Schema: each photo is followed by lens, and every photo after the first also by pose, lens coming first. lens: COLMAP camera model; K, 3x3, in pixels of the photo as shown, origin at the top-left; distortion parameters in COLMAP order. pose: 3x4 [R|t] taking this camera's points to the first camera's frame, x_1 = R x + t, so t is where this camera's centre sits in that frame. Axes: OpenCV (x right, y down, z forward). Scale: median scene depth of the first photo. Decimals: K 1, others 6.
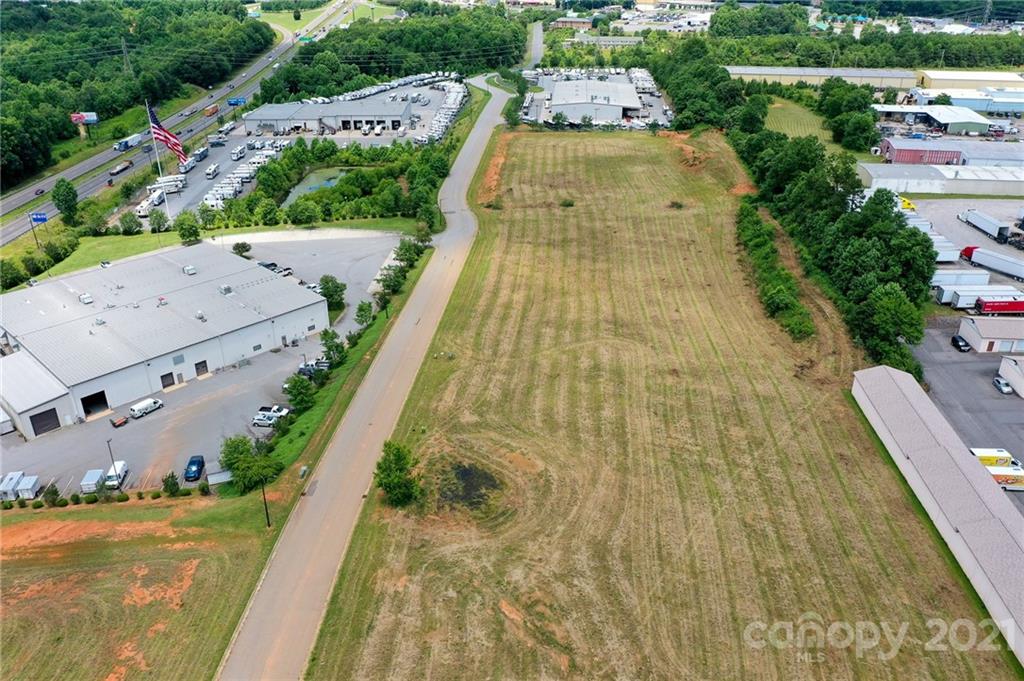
lens RADIAL K [[804.9, 0, 513.8], [0, 804.9, 342.5], [0, 0, 1]] dist [0.005575, -0.000498]
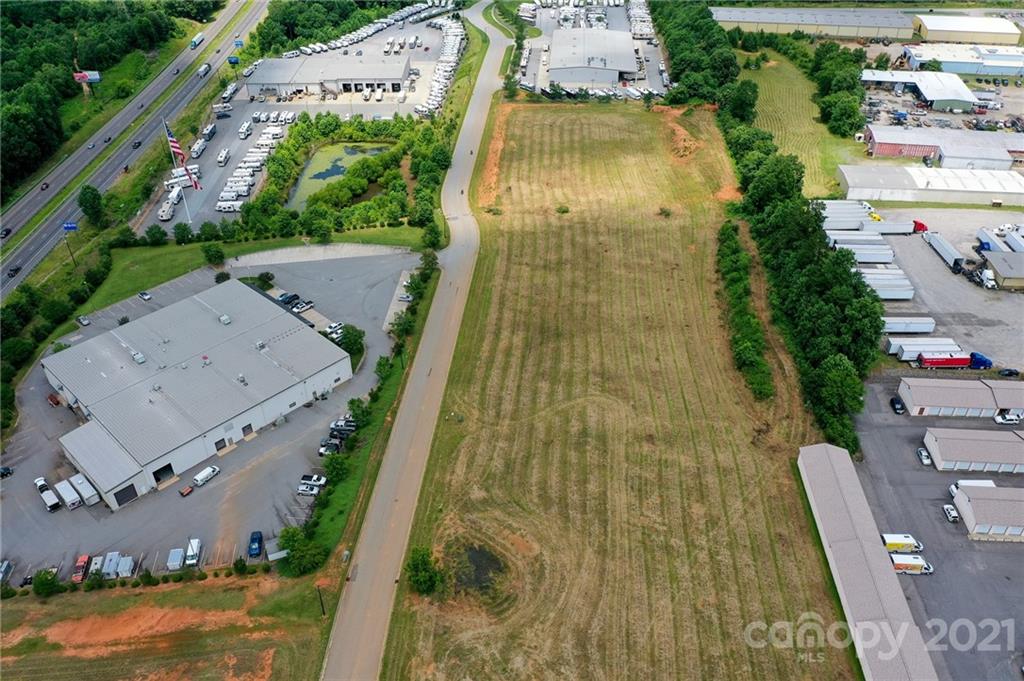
lens RADIAL K [[808.8, 0, 513.6], [0, 808.8, 337.2], [0, 0, 1]] dist [0.004828, 0.001238]
pose [[0.999987, -0.004941, 0.001252, -0.001137], [0.004689, 0.988008, 0.154333, -0.207974], [-0.002000, -0.154325, 0.988018, -0.104879]]
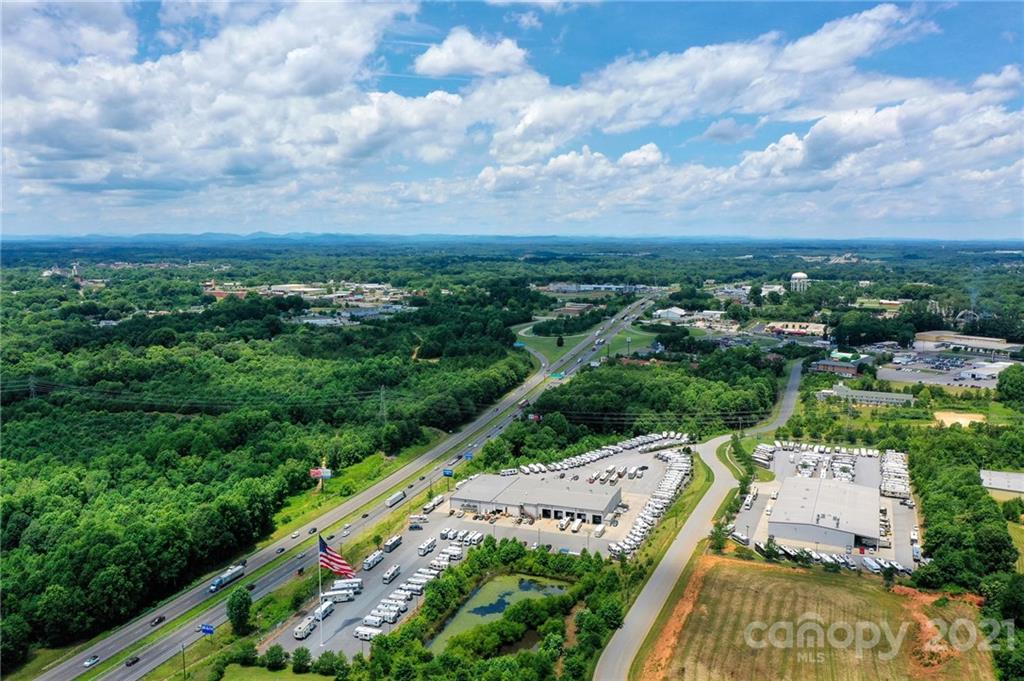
lens RADIAL K [[804.9, 0, 513.8], [0, 804.9, 342.5], [0, 0, 1]] dist [0.005575, -0.000498]
pose [[0.940871, 0.046086, -0.335616, 0.126144], [-0.152591, 0.942164, -0.298401, -0.303696], [0.302453, 0.331969, 0.893487, 0.098553]]
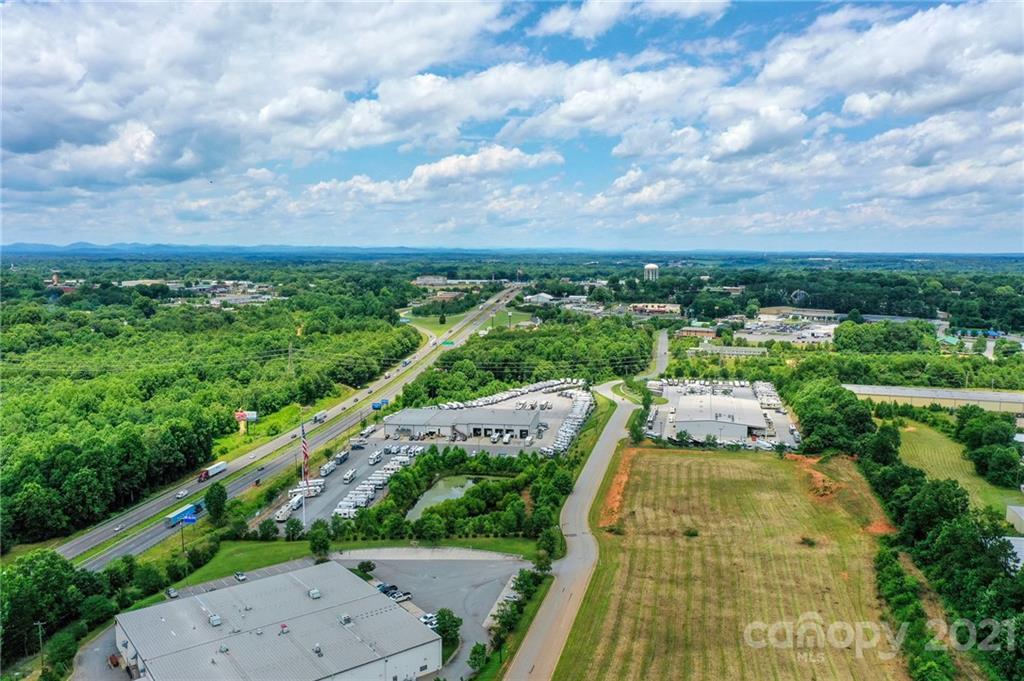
lens RADIAL K [[805.8, 0, 513.8], [0, 805.8, 338.3], [0, 0, 1]] dist [0.003727, 0.000835]
pose [[0.987698, 0.020009, -0.155086, 0.000769], [-0.072143, 0.938231, -0.338406, -0.057524], [0.138735, 0.345431, 0.928132, -0.026281]]
